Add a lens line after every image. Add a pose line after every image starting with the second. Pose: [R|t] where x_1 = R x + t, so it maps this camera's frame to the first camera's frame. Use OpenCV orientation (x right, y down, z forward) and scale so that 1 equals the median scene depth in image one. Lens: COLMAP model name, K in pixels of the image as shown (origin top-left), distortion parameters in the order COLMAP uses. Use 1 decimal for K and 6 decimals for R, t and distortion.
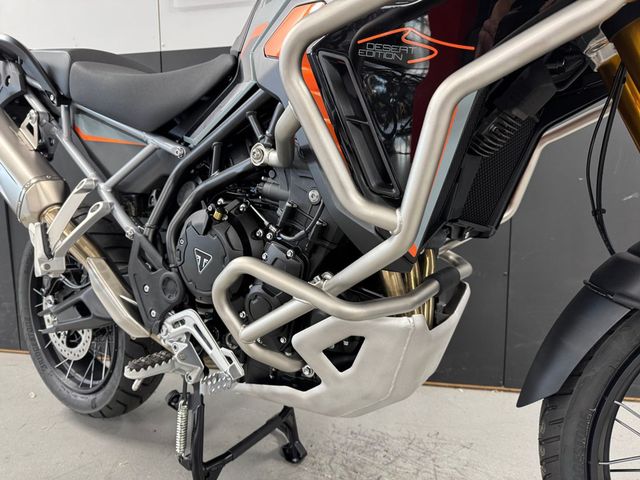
lens RADIAL K [[453.2, 0, 320.0], [0, 453.2, 240.0], [0, 0, 1]] dist [0.008238, -0.006881]
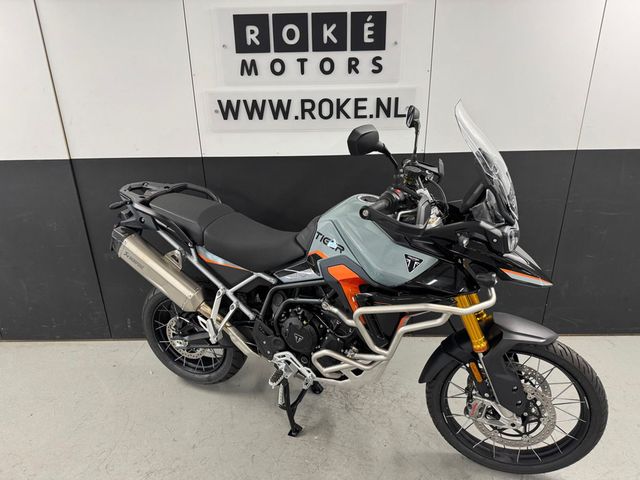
lens RADIAL K [[453.2, 0, 320.0], [0, 453.2, 240.0], [0, 0, 1]] dist [0.008238, -0.006881]
pose [[0.985317, -0.081583, 0.149985, -0.377124], [0.042577, 0.968109, 0.246886, -0.863101], [-0.165343, -0.236875, 0.957367, -0.999356]]
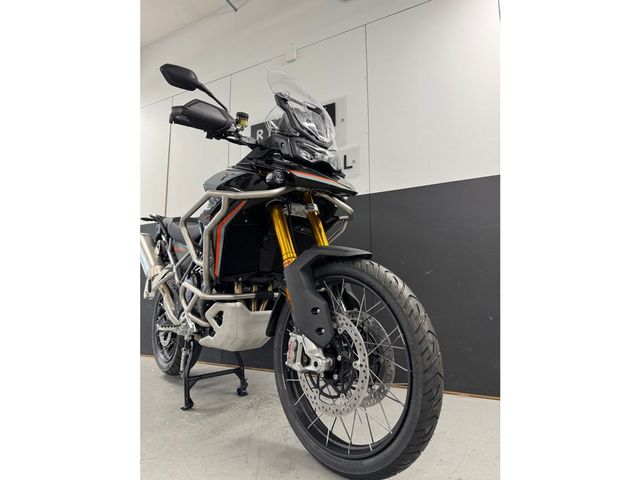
lens RADIAL K [[335.2, 0, 326.1], [0, 335.2, 237.2], [0, 0, 1]] dist [0.002823, -0.000299]
pose [[0.967084, -0.045564, -0.250346, 0.905341], [-0.022625, 0.964544, -0.262952, 0.216400], [0.253450, 0.259960, 0.931764, -0.658201]]
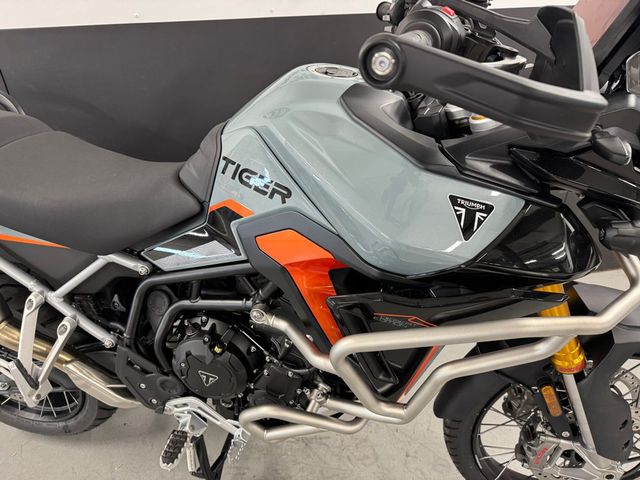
lens RADIAL K [[453.2, 0, 320.0], [0, 453.2, 240.0], [0, 0, 1]] dist [0.008238, -0.006881]
pose [[0.933796, -0.201688, 0.295544, -0.212728], [0.069986, 0.912994, 0.401926, -0.612929], [-0.350894, -0.354633, 0.866665, -0.017592]]
